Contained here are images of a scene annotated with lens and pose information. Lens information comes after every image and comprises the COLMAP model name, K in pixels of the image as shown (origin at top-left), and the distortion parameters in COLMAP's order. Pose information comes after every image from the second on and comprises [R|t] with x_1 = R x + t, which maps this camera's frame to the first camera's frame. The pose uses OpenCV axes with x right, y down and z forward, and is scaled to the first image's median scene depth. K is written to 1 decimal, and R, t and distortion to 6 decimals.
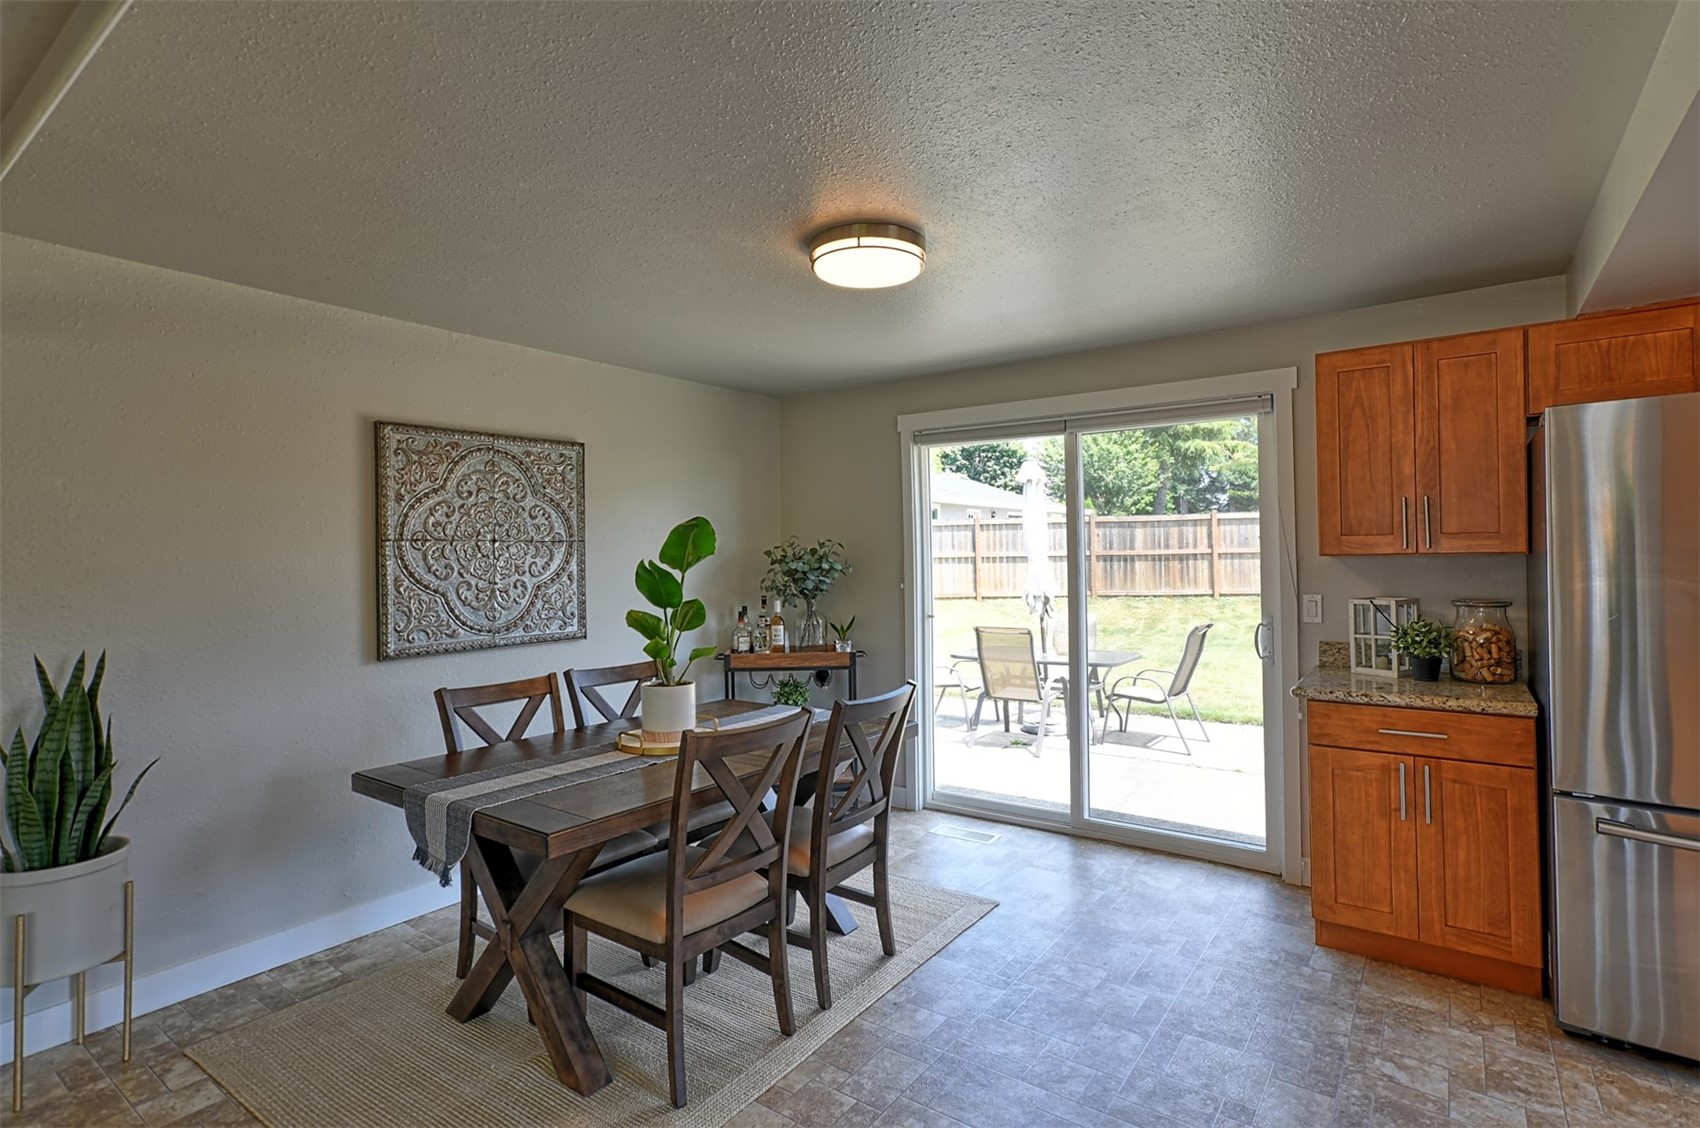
lens RADIAL K [[830.0, 0, 867.6], [0, 830.0, 546.1], [0, 0, 1]] dist [-0.015480, 0.016592]
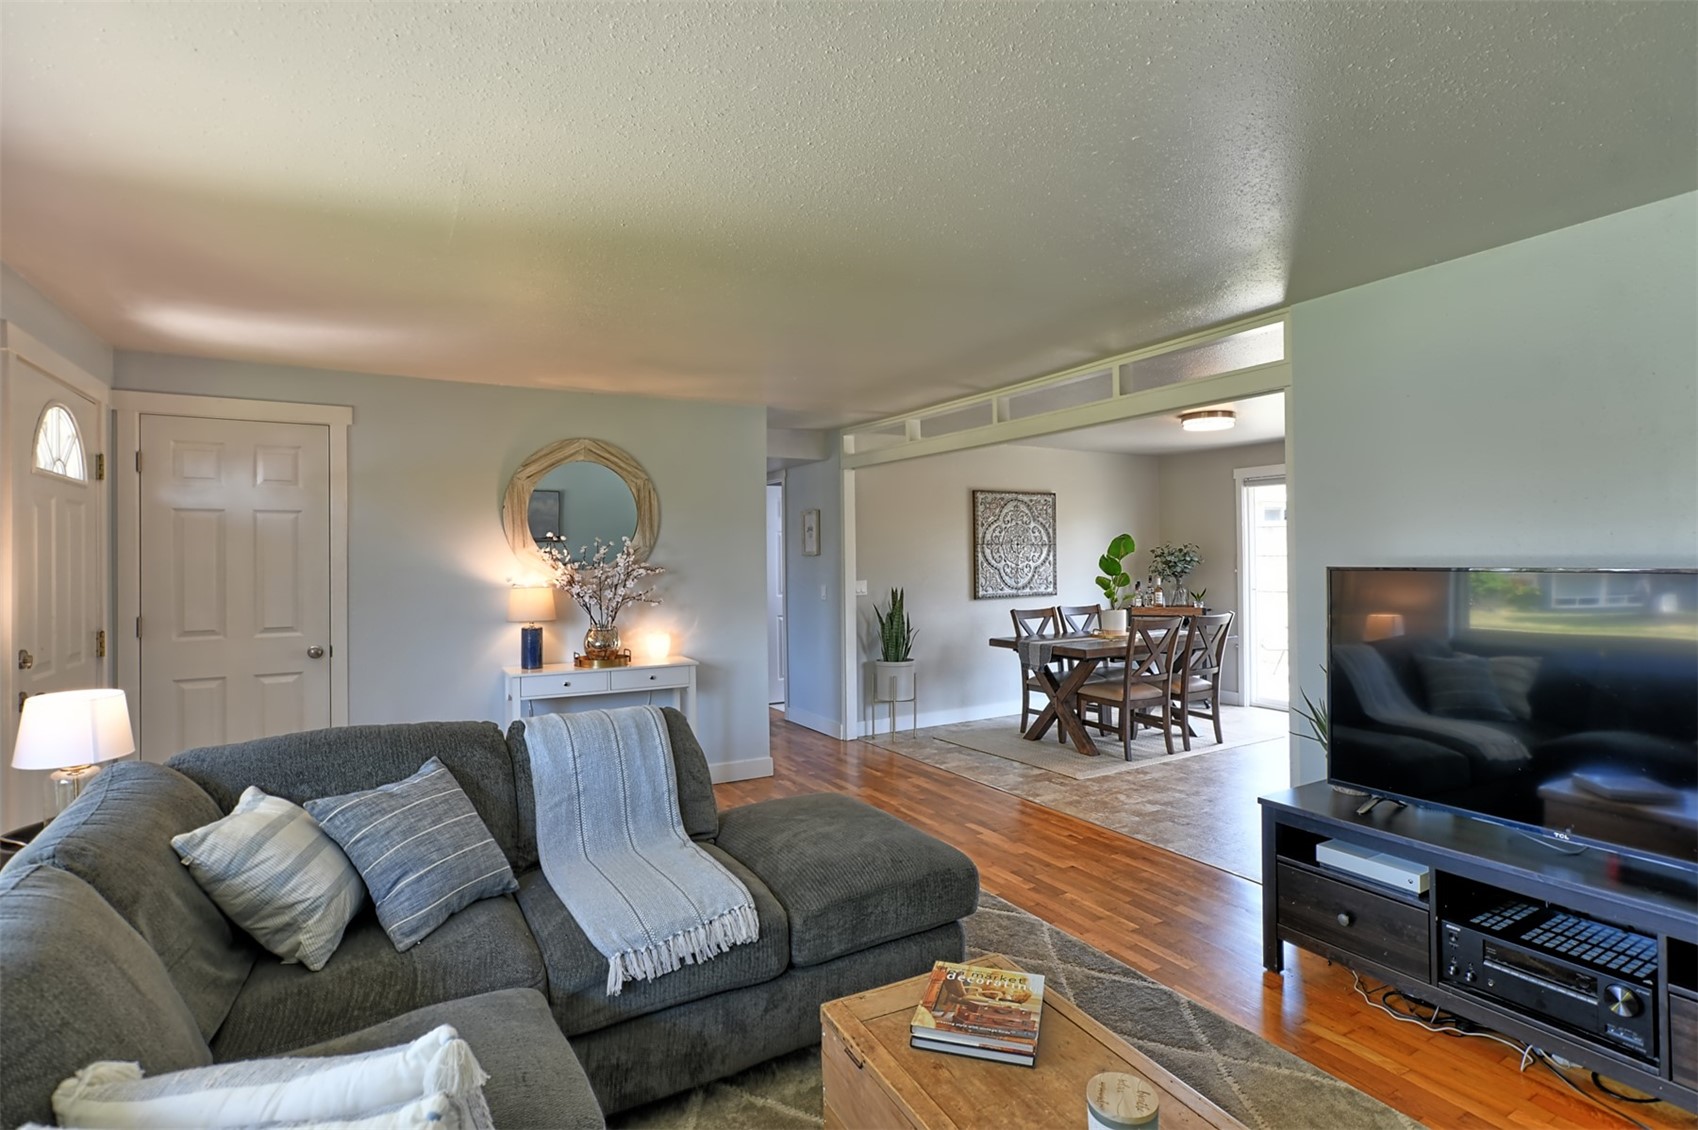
lens RADIAL K [[829.1, 0, 887.4], [0, 829.1, 548.1], [0, 0, 1]] dist [-0.015480, 0.016592]
pose [[0.922932, 0.005195, -0.384927, 0.044752], [-0.001936, 0.999959, 0.008853, -0.015787], [0.384957, -0.007426, 0.922905, -1.074711]]
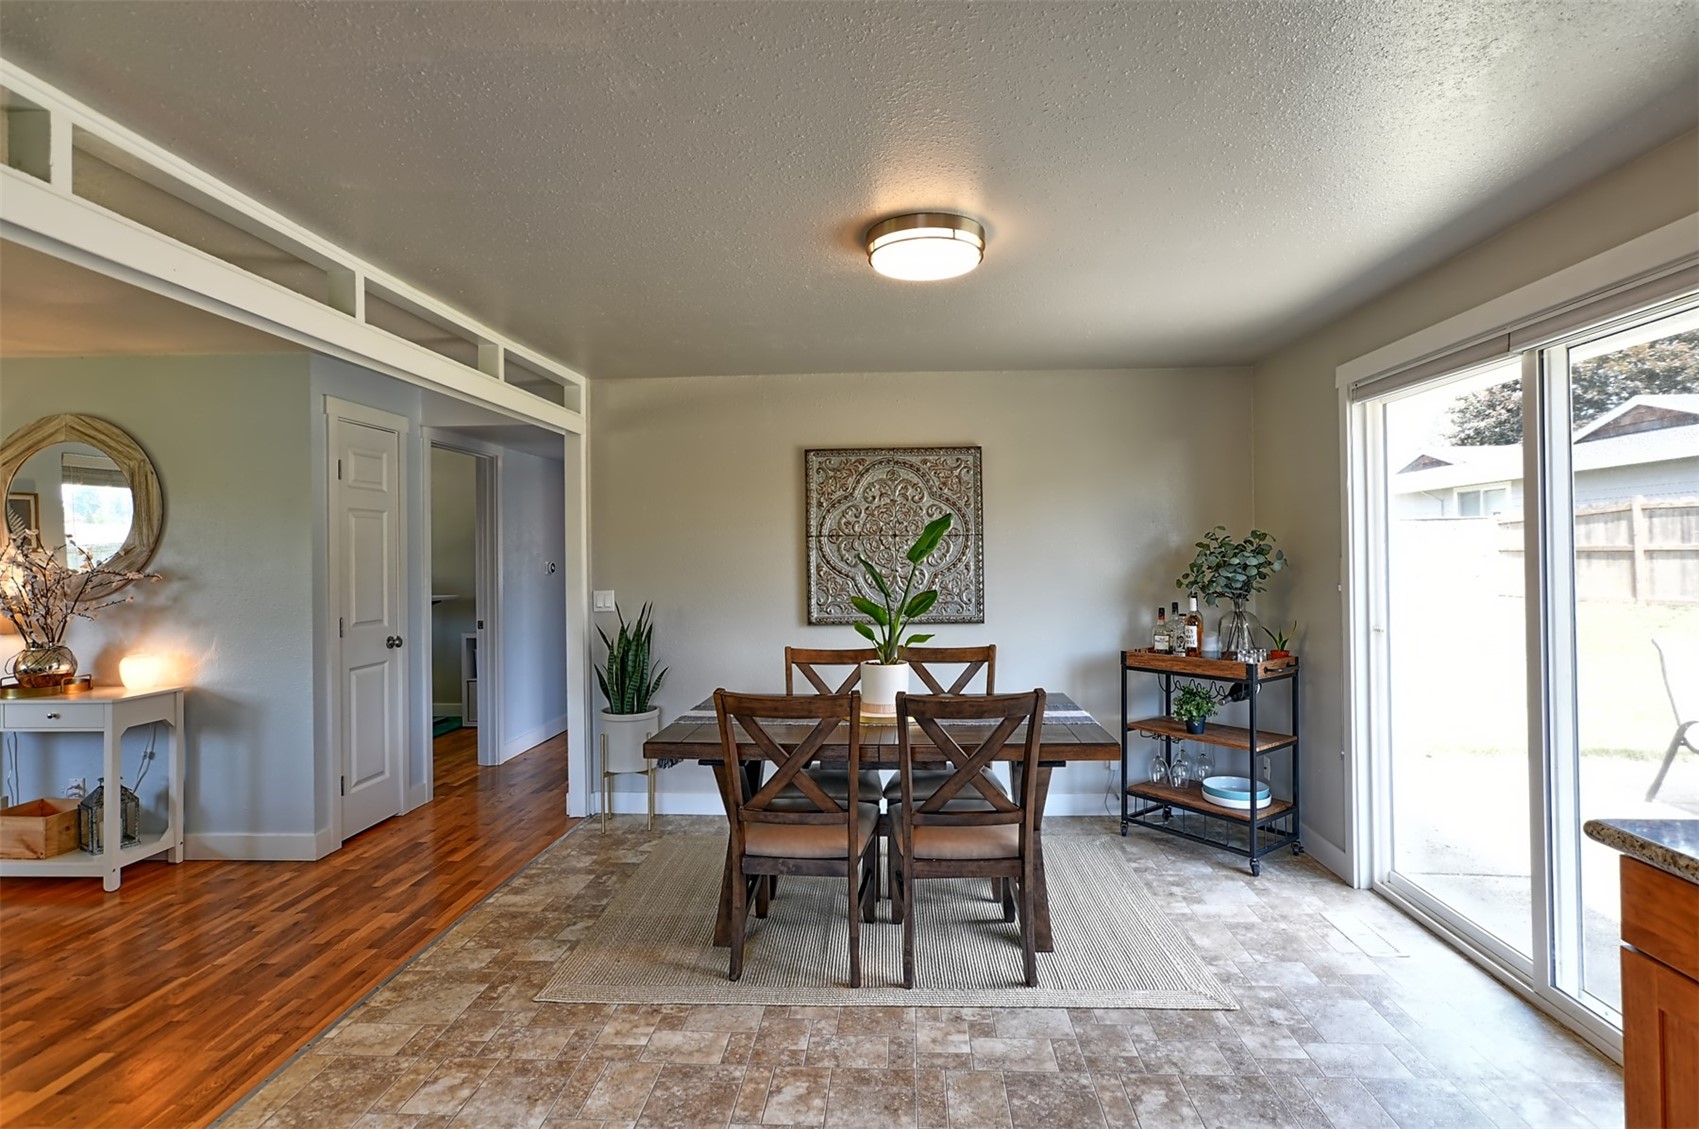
lens RADIAL K [[829.5, 0, 864.4], [0, 829.5, 554.5], [0, 0, 1]] dist [-0.015480, 0.016592]
pose [[0.542502, 0.013075, -0.839953, 0.593289], [0.011276, 0.999675, 0.022845, -0.007305], [0.839979, -0.021864, 0.542178, 0.305321]]
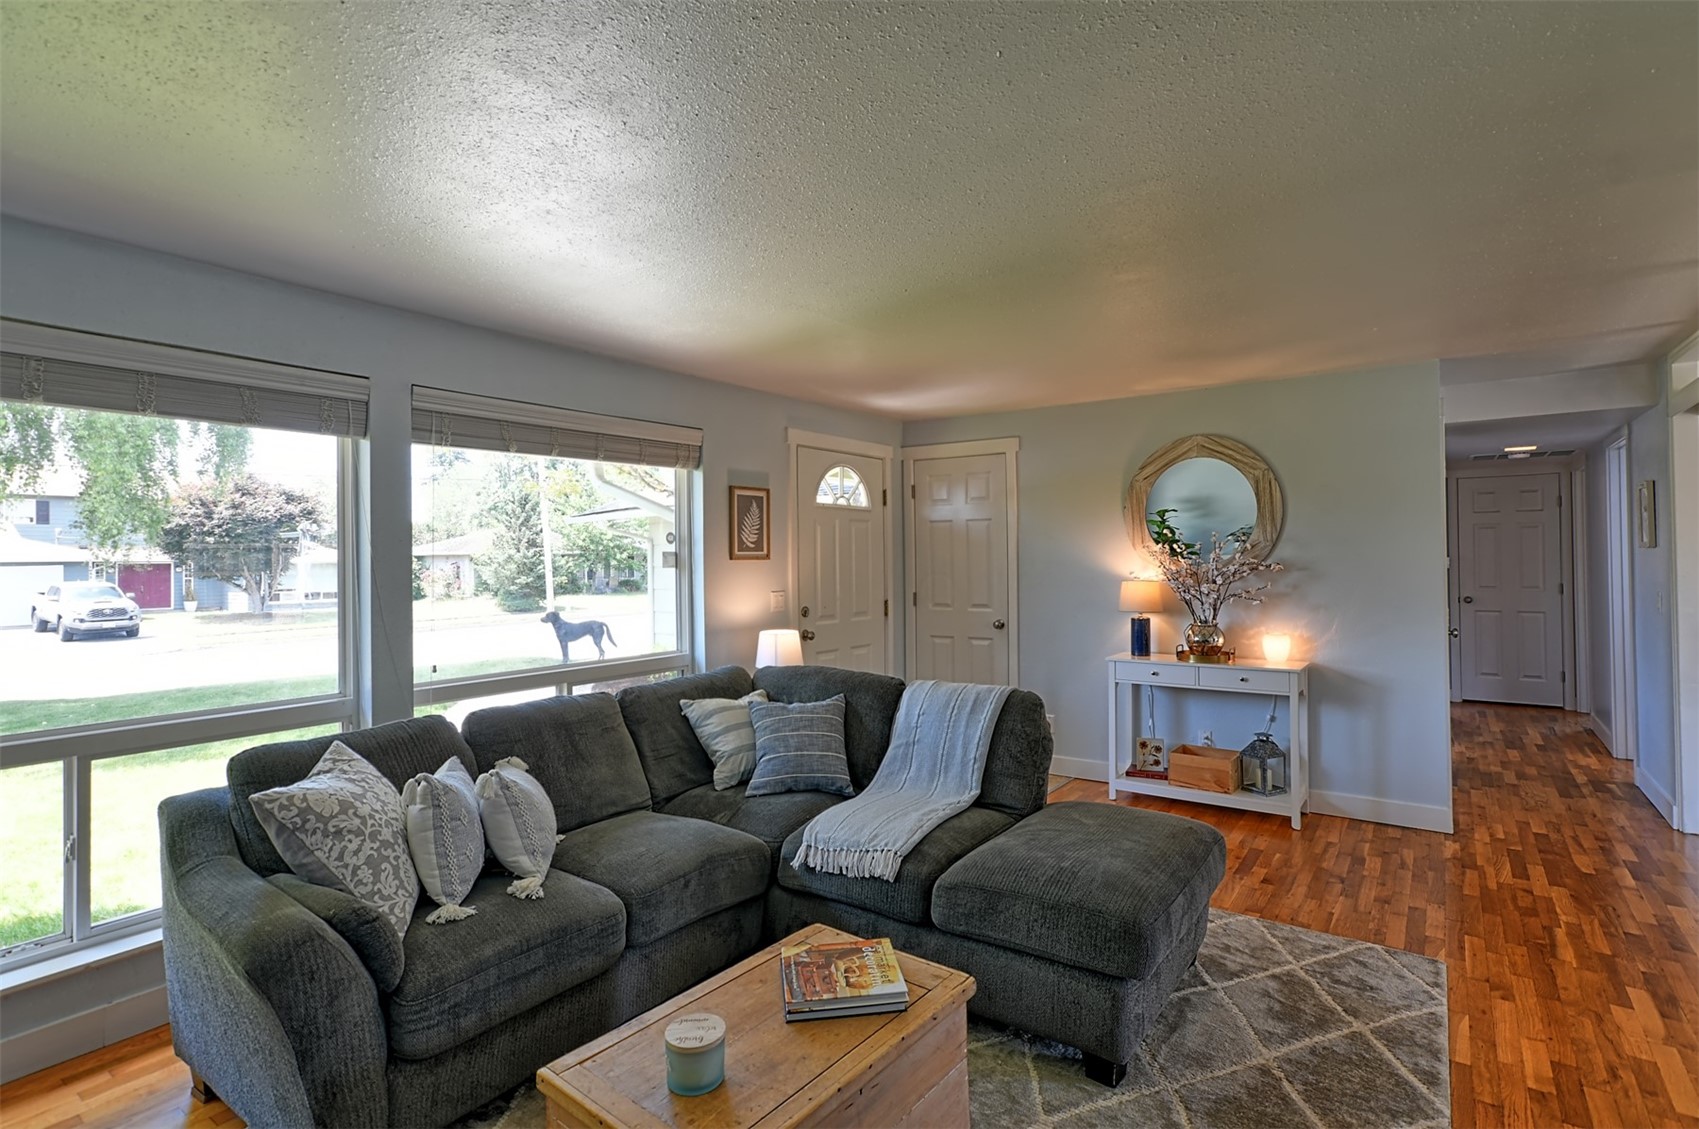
lens RADIAL K [[829.5, 0, 846.1], [0, 829.5, 558.6], [0, 0, 1]] dist [-0.015480, 0.016592]
pose [[0.023698, 0.020372, -0.999512, 0.427045], [0.022567, 0.999527, 0.020907, -0.020194], [0.999464, -0.023051, 0.023227, -0.620379]]
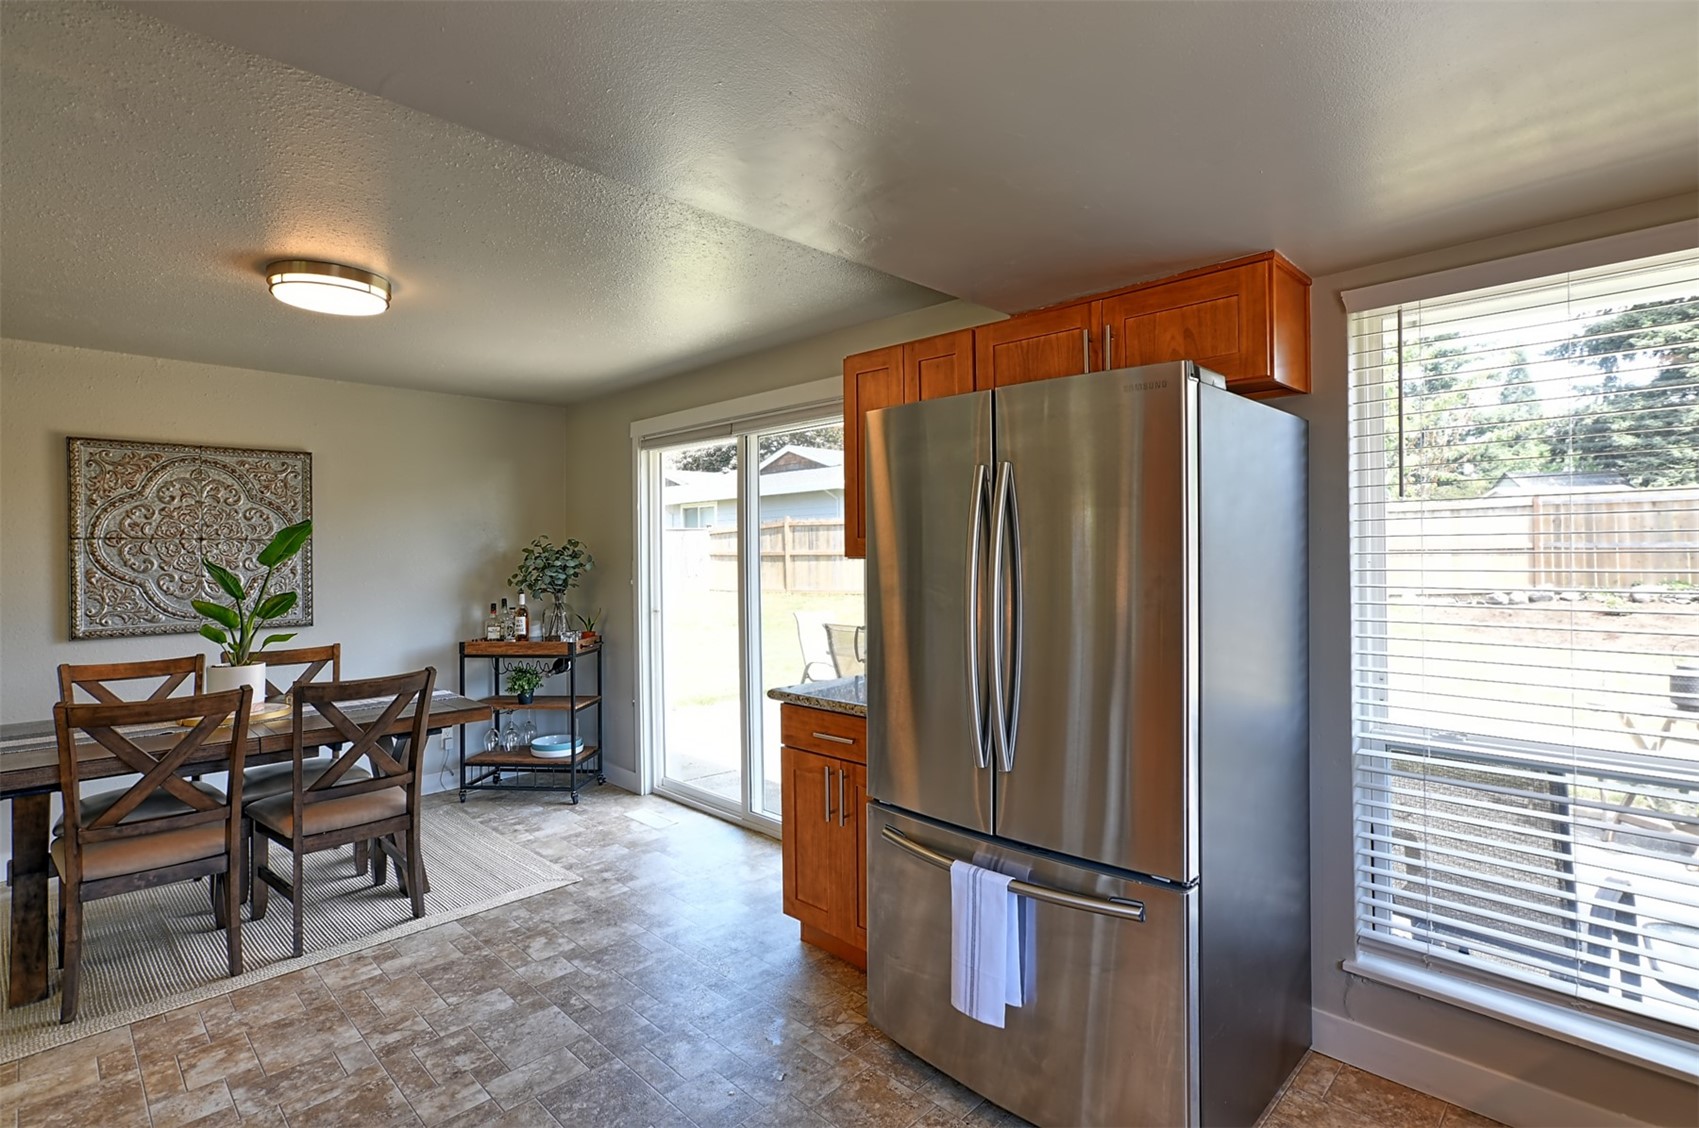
lens RADIAL K [[829.5, 0, 861.8], [0, 829.5, 553.0], [0, 0, 1]] dist [-0.015480, 0.016592]
pose [[0.987578, 0.008156, -0.156918, 0.668275], [-0.005581, 0.999843, 0.016841, -0.012064], [0.157031, -0.015756, 0.987468, 0.008757]]
